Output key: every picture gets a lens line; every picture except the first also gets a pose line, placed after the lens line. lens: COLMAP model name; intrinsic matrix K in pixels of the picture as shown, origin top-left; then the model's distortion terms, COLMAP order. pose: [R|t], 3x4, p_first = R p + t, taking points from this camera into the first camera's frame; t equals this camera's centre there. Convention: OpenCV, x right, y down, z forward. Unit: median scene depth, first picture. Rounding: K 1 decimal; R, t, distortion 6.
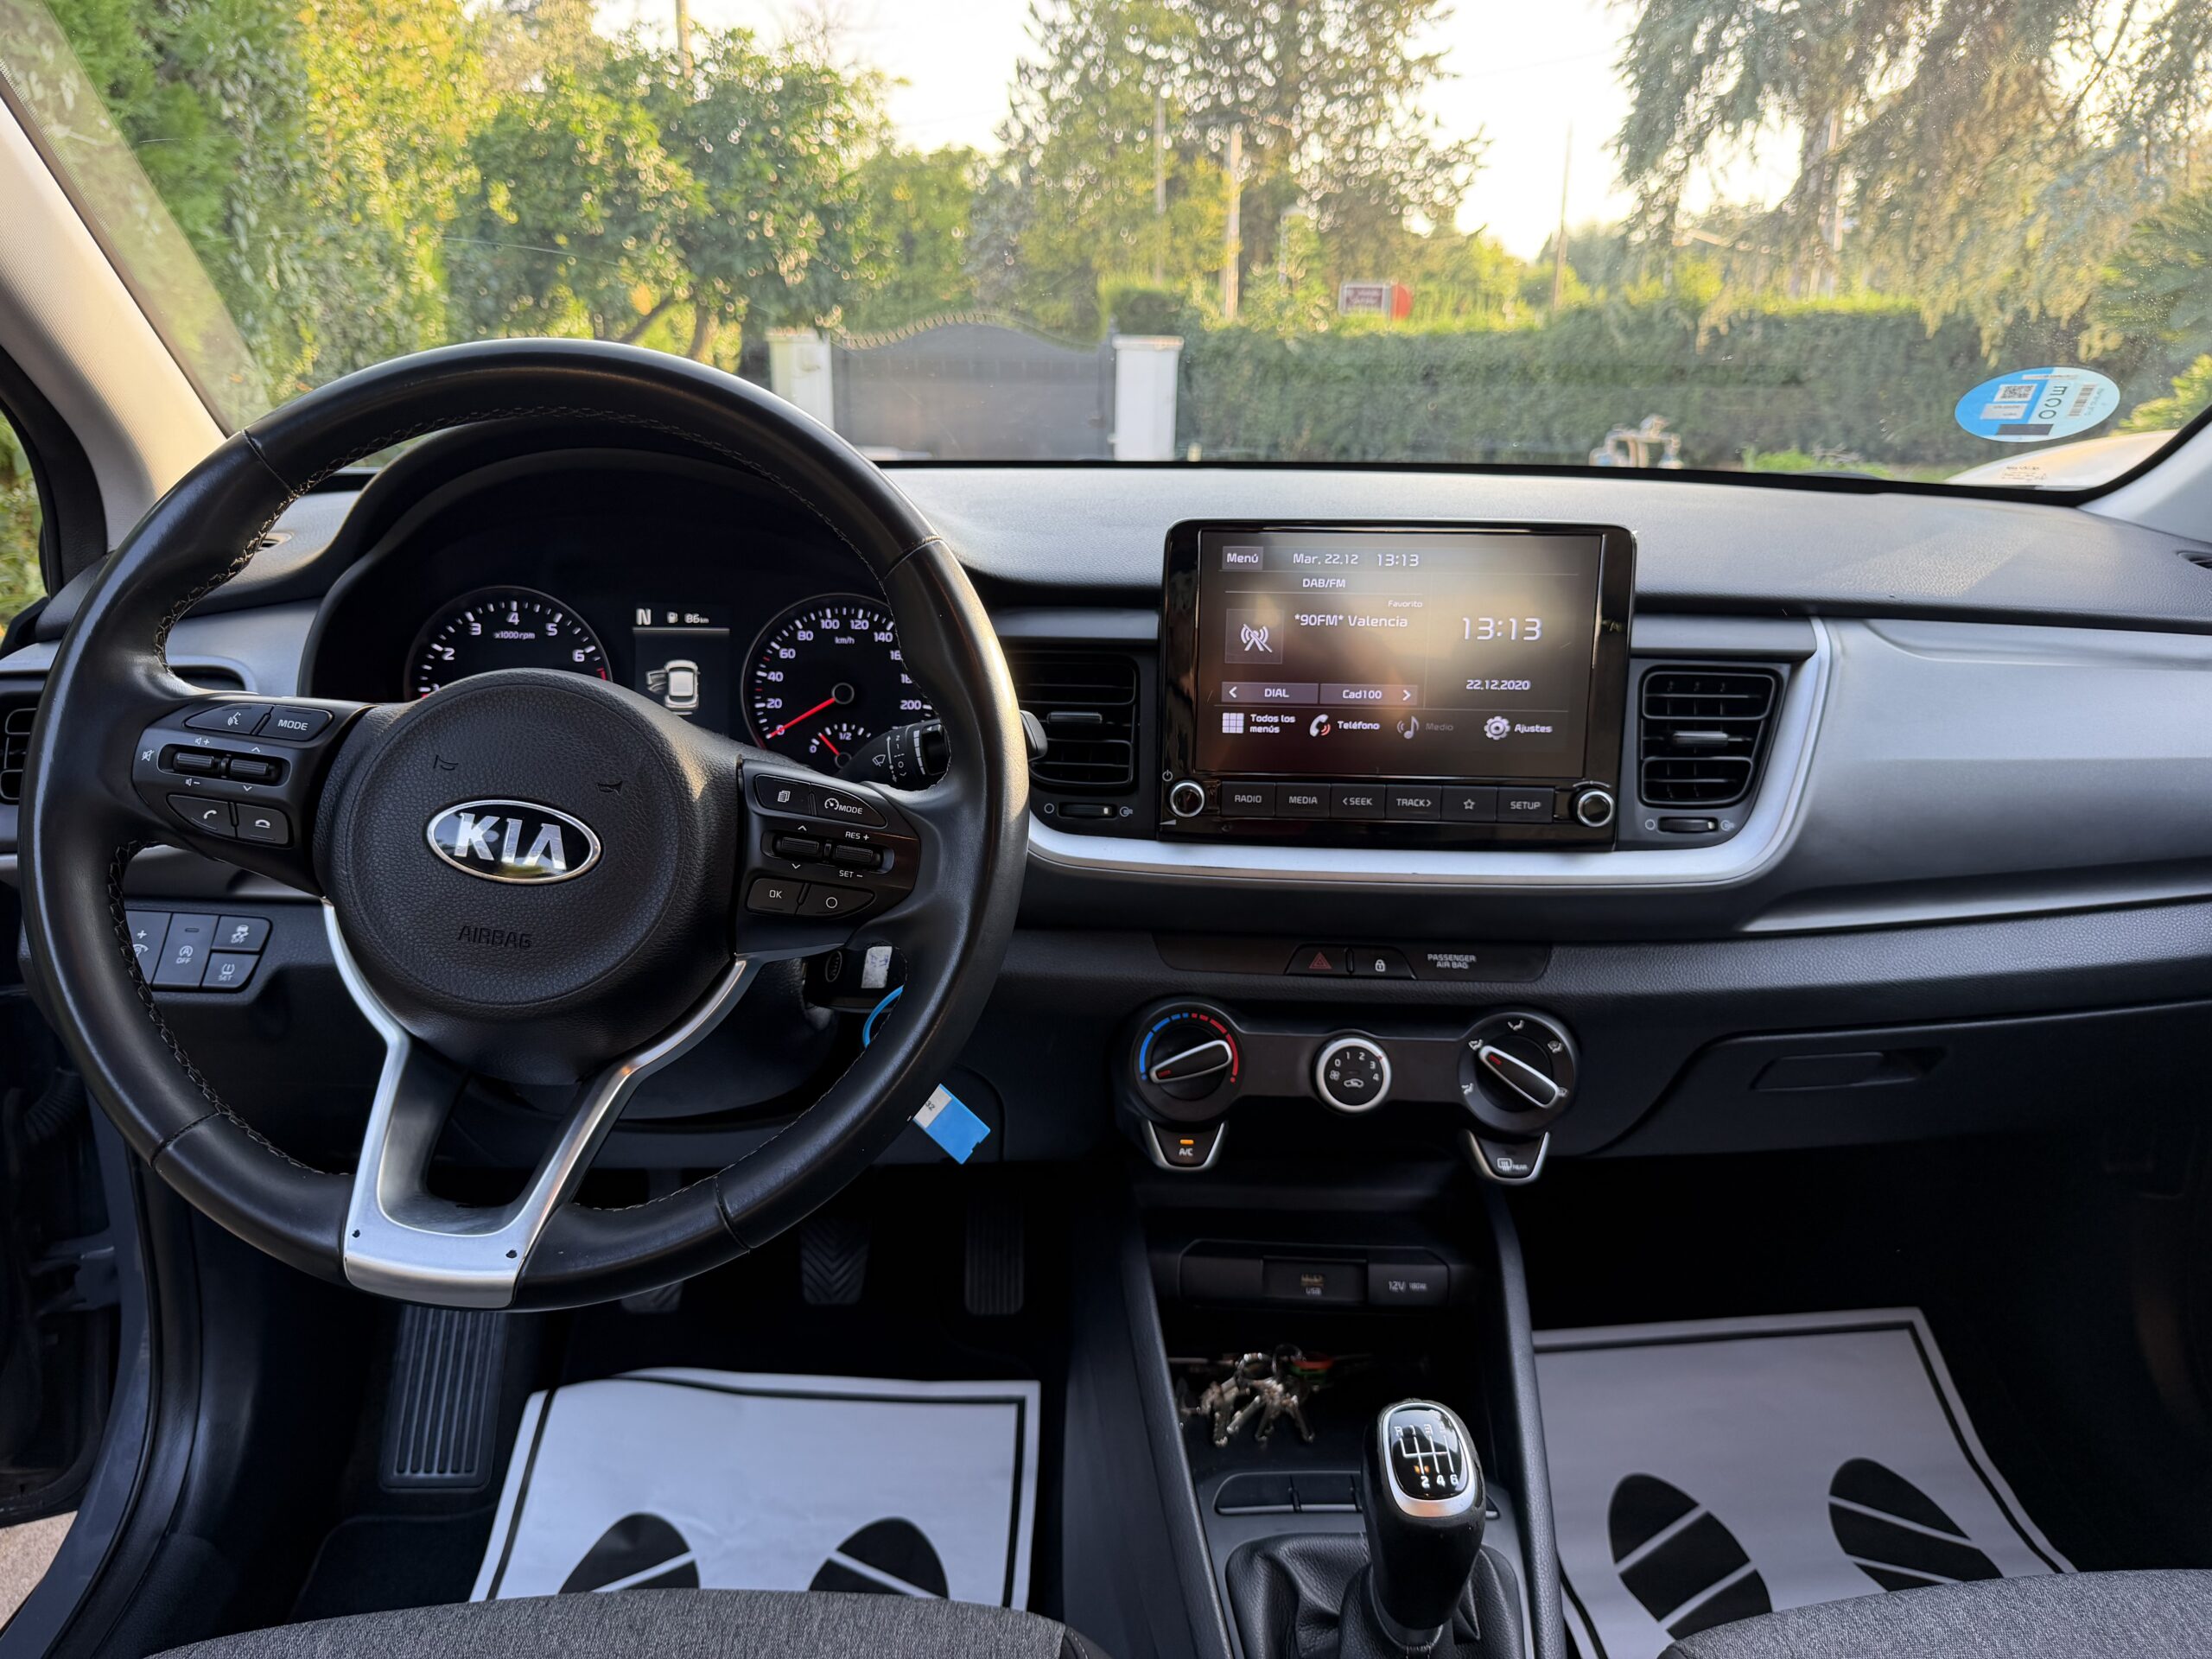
lens RADIAL K [[1565.4, 0, 1146.4], [0, 1565.4, 856.0], [0, 0, 1]] dist [-0.005427, -0.008193]
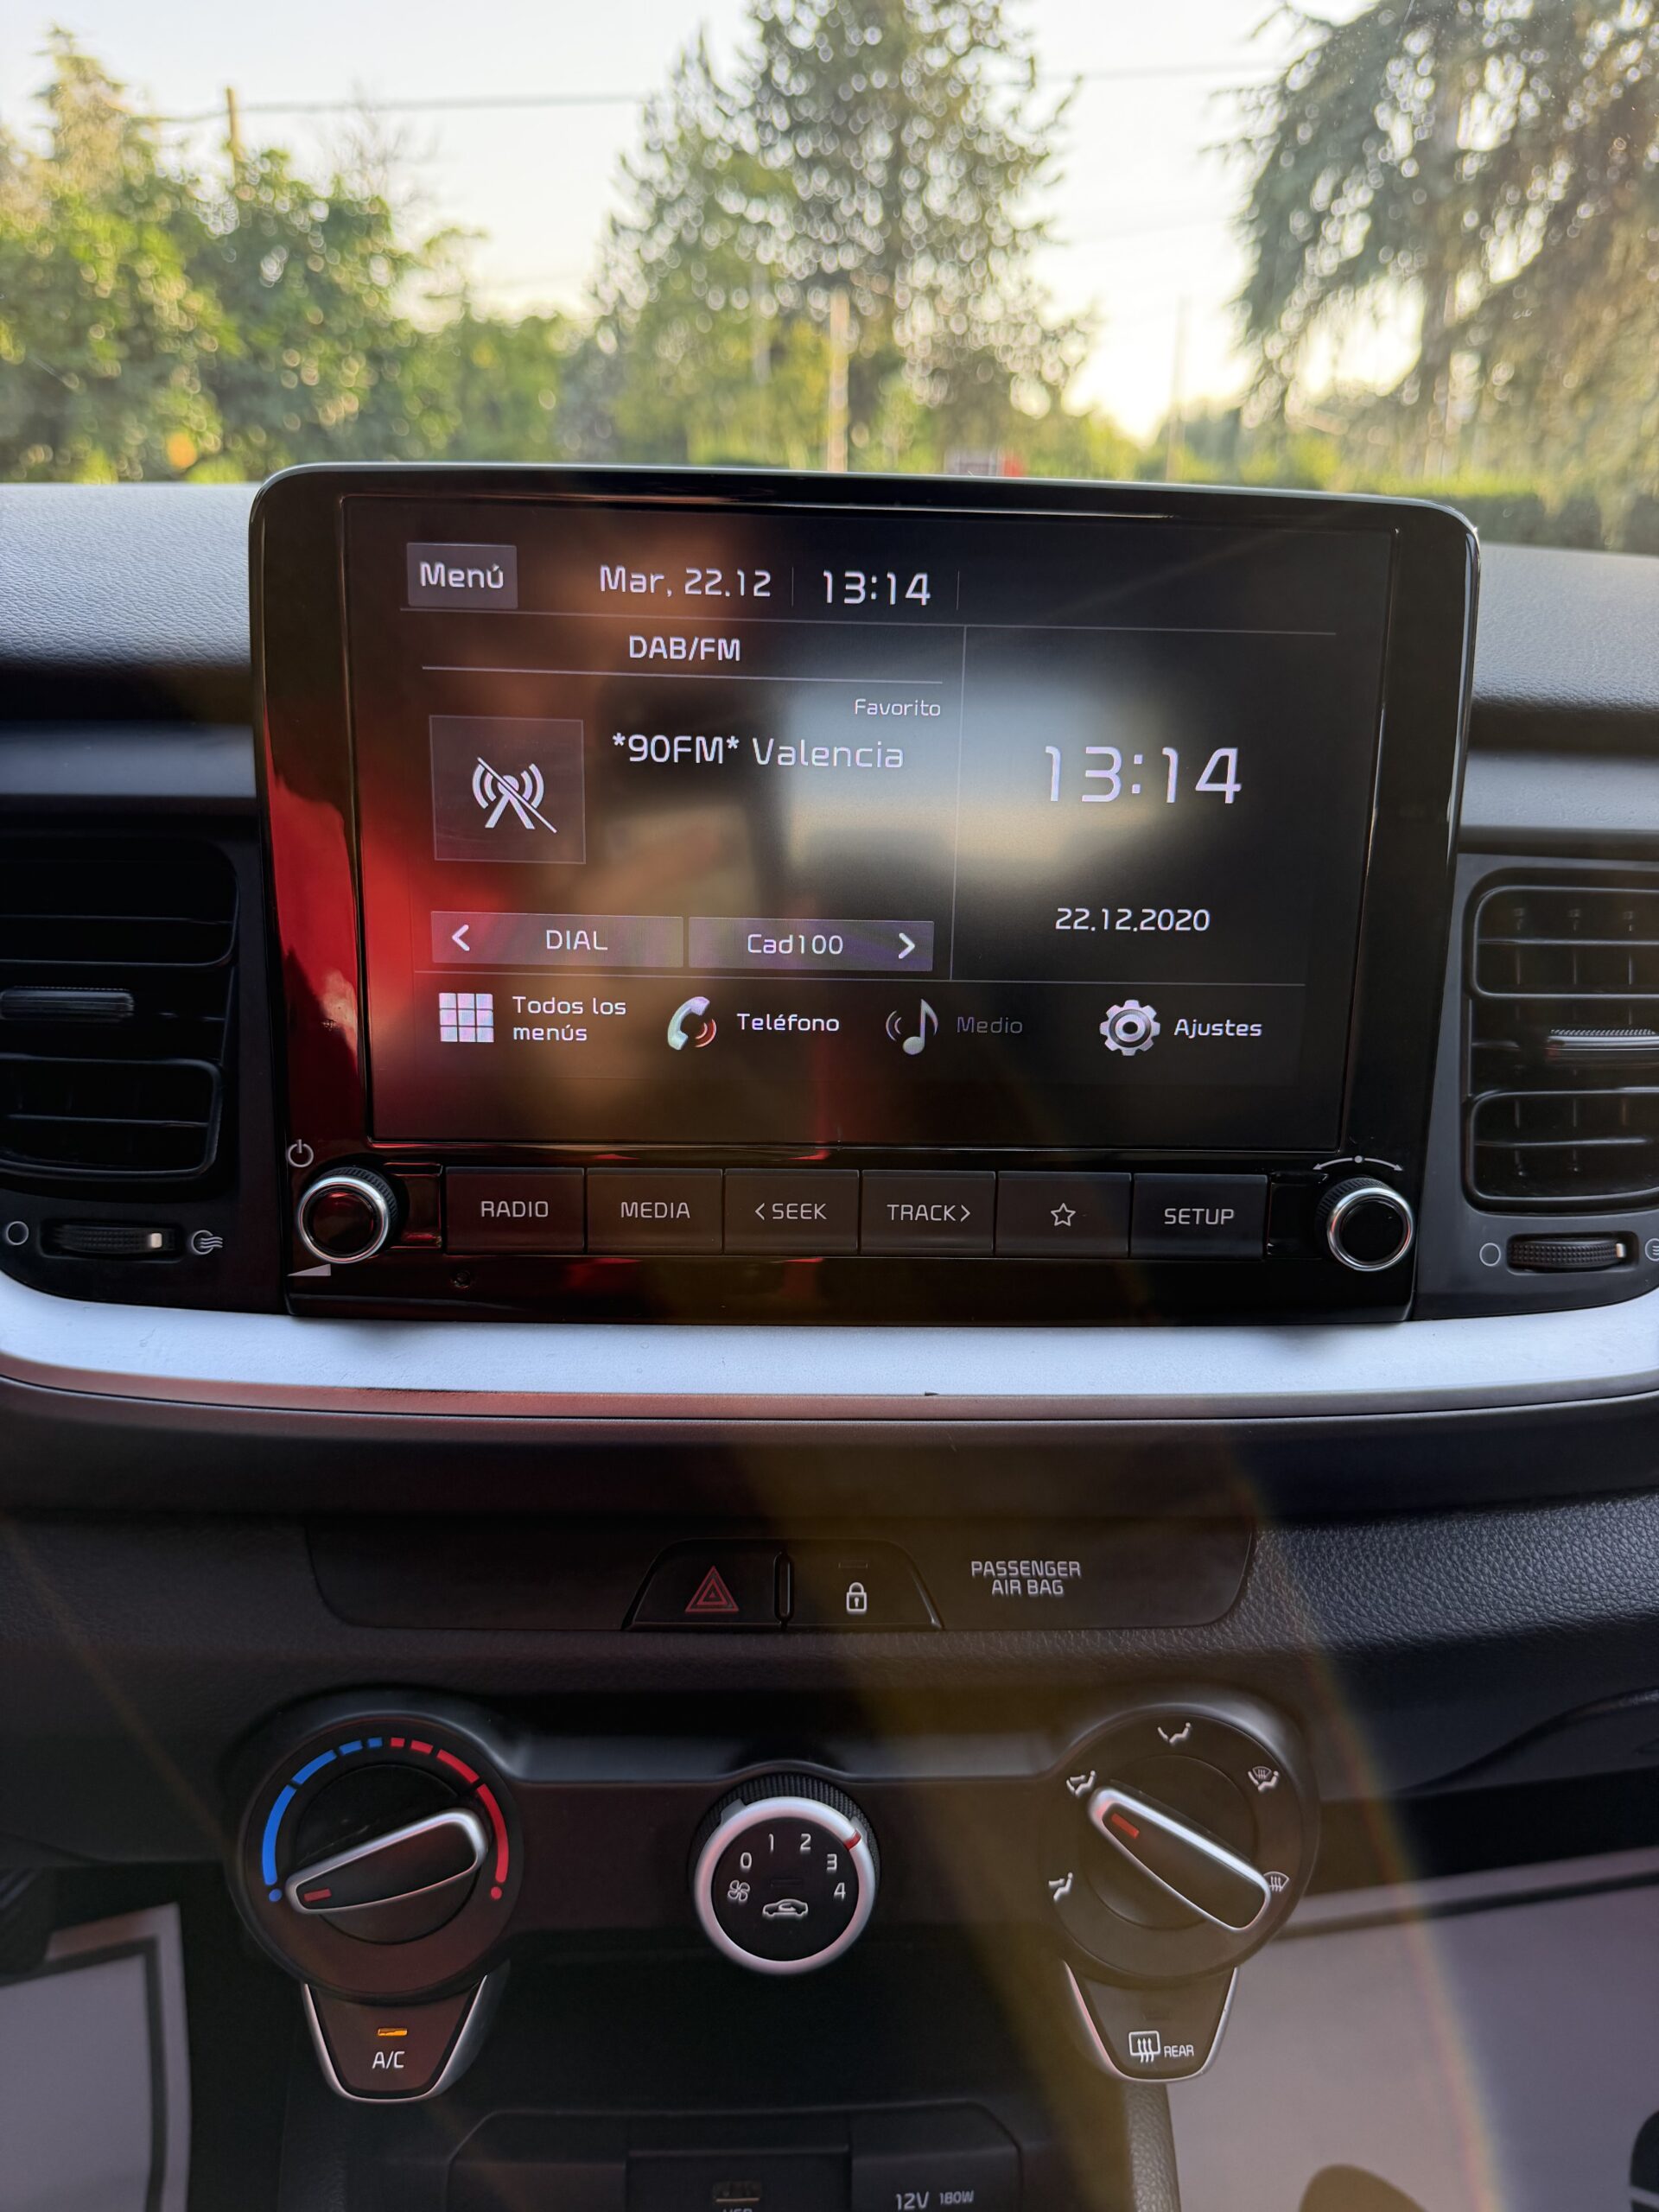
lens RADIAL K [[1565.4, 0, 888.3], [0, 1565.4, 1151.6], [0, 0, 1]] dist [-0.005427, -0.008193]
pose [[0.996815, -0.017112, 0.077895, 0.008213], [0.012323, 0.998028, 0.061547, -0.004754], [-0.078795, -0.060391, 0.995060, 0.038010]]
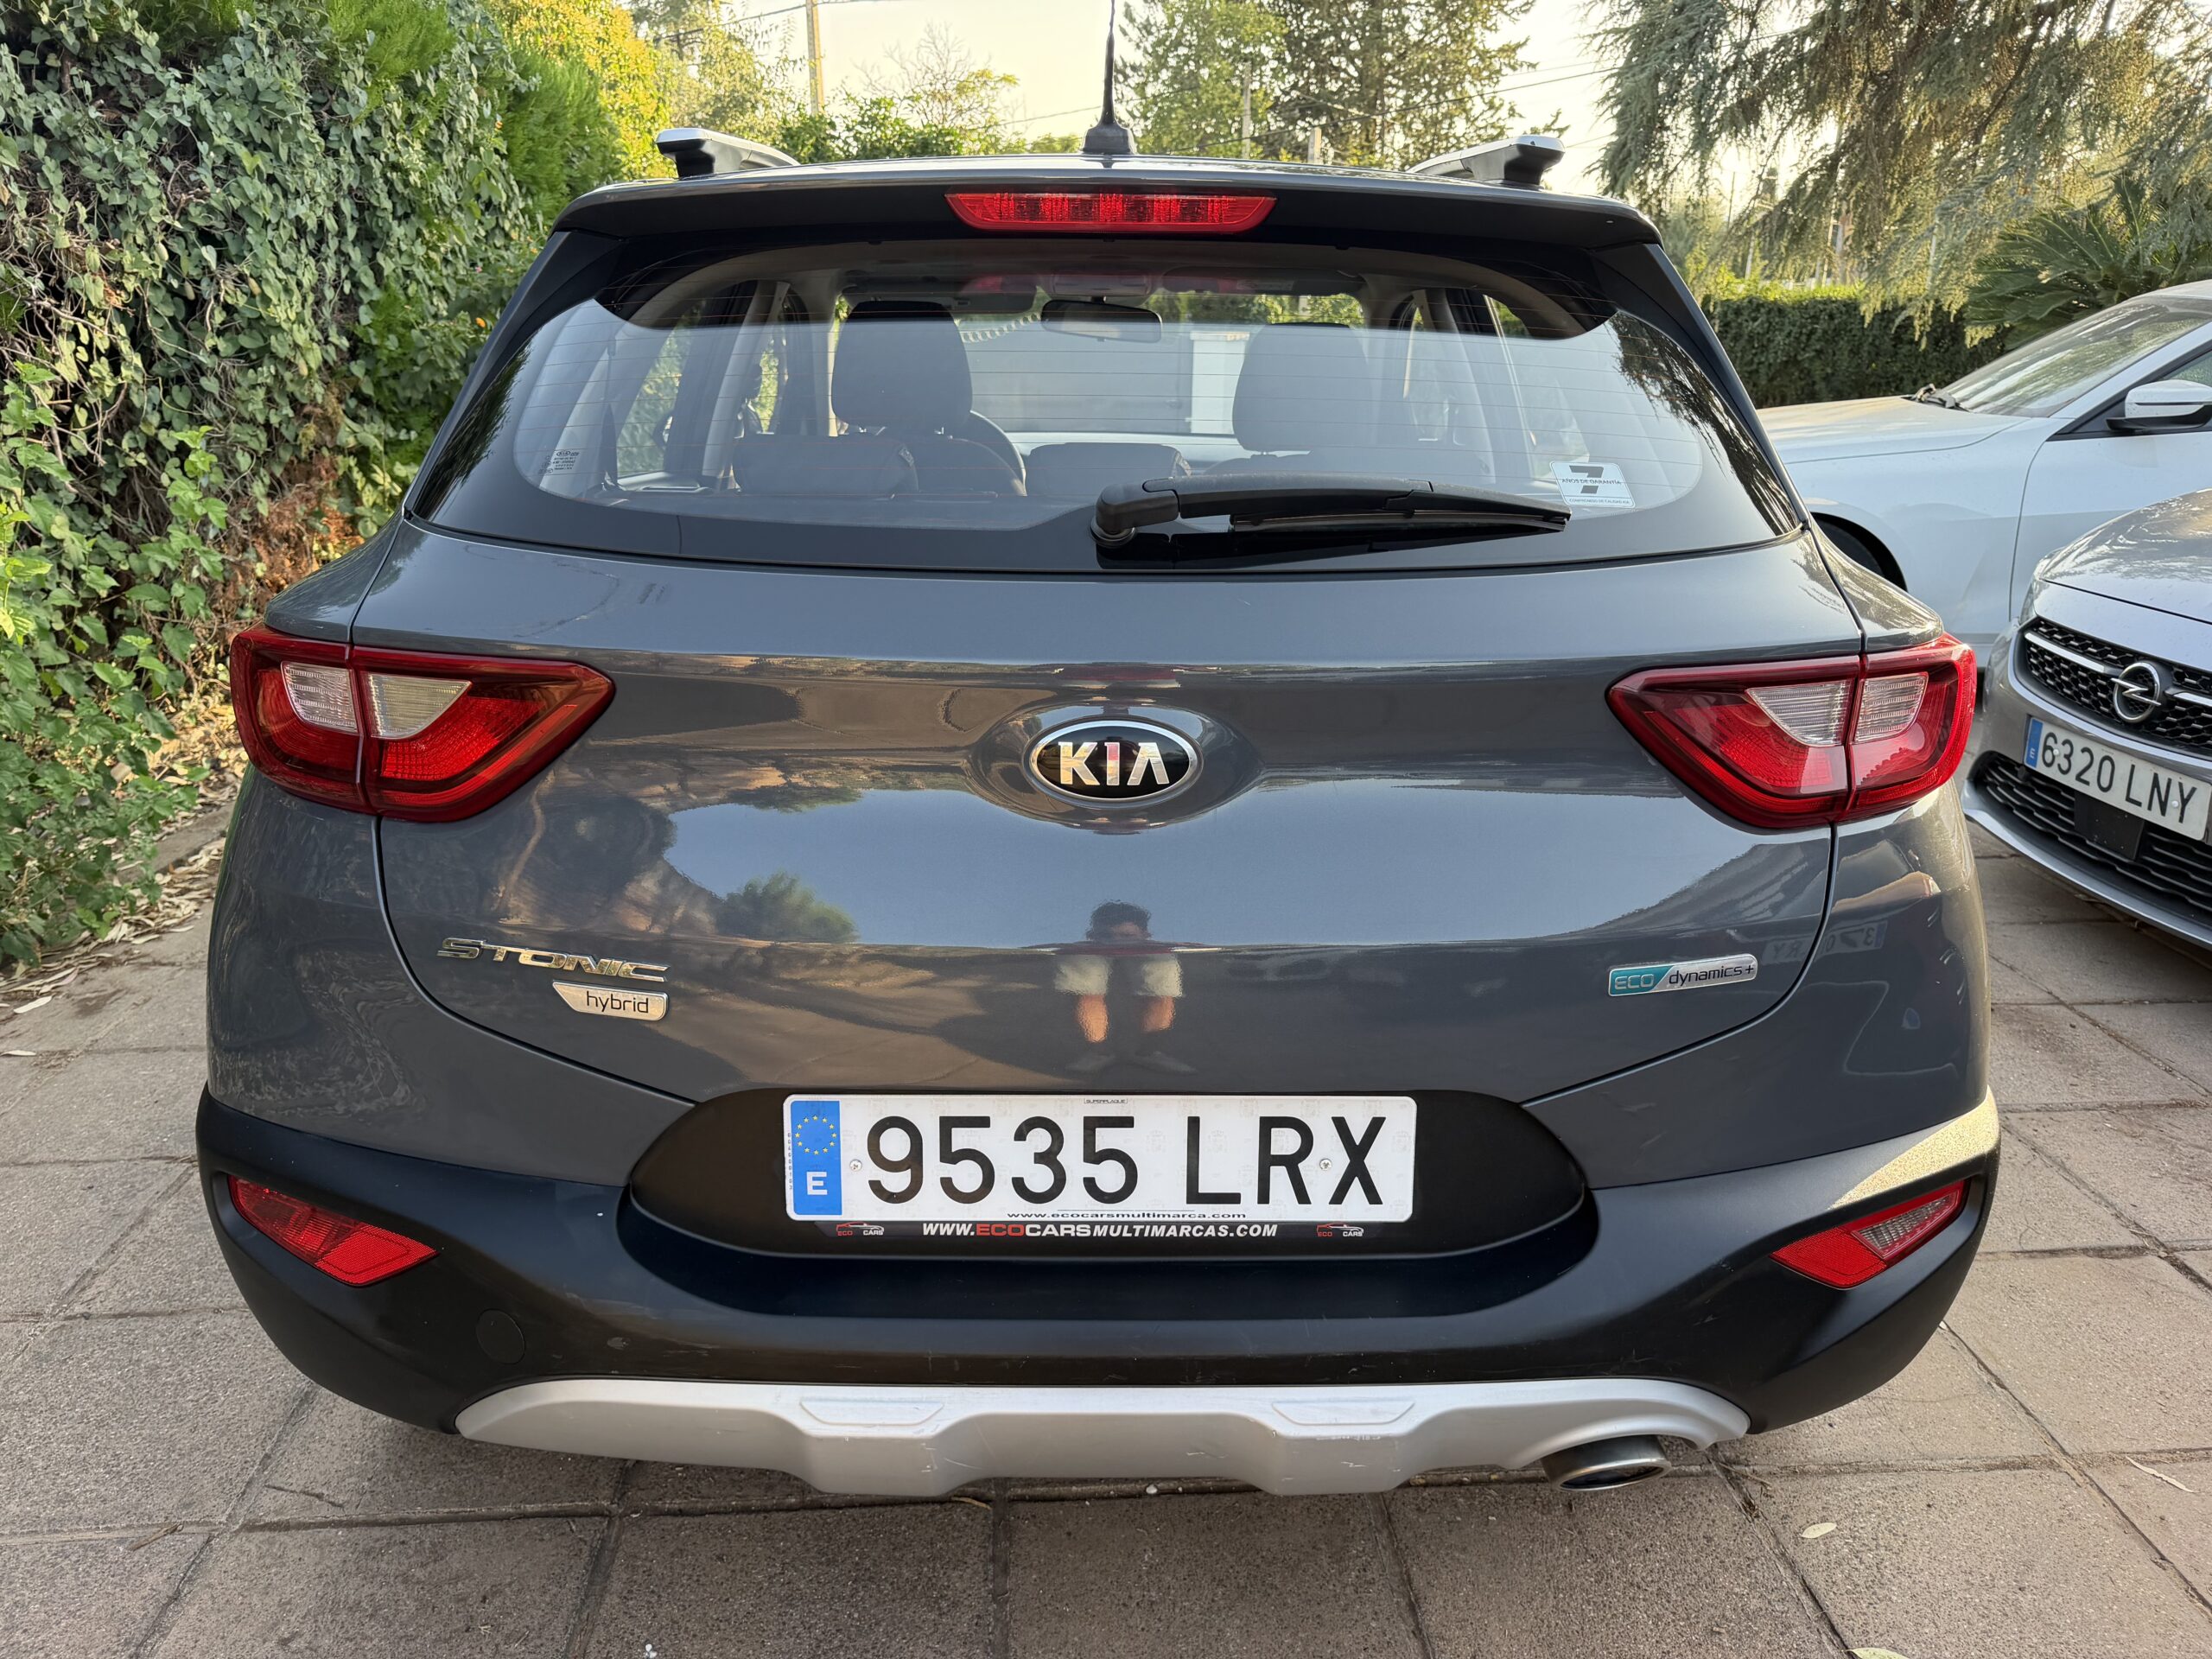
lens RADIAL K [[1565.4, 0, 1121.7], [0, 1565.4, 839.6], [0, 0, 1]] dist [-0.005427, -0.008193]
pose [[0.997126, 0.015798, -0.074094, 0.030641], [-0.015470, 0.999868, 0.004995, 0.053434], [0.074163, -0.003834, 0.997239, -0.202957]]
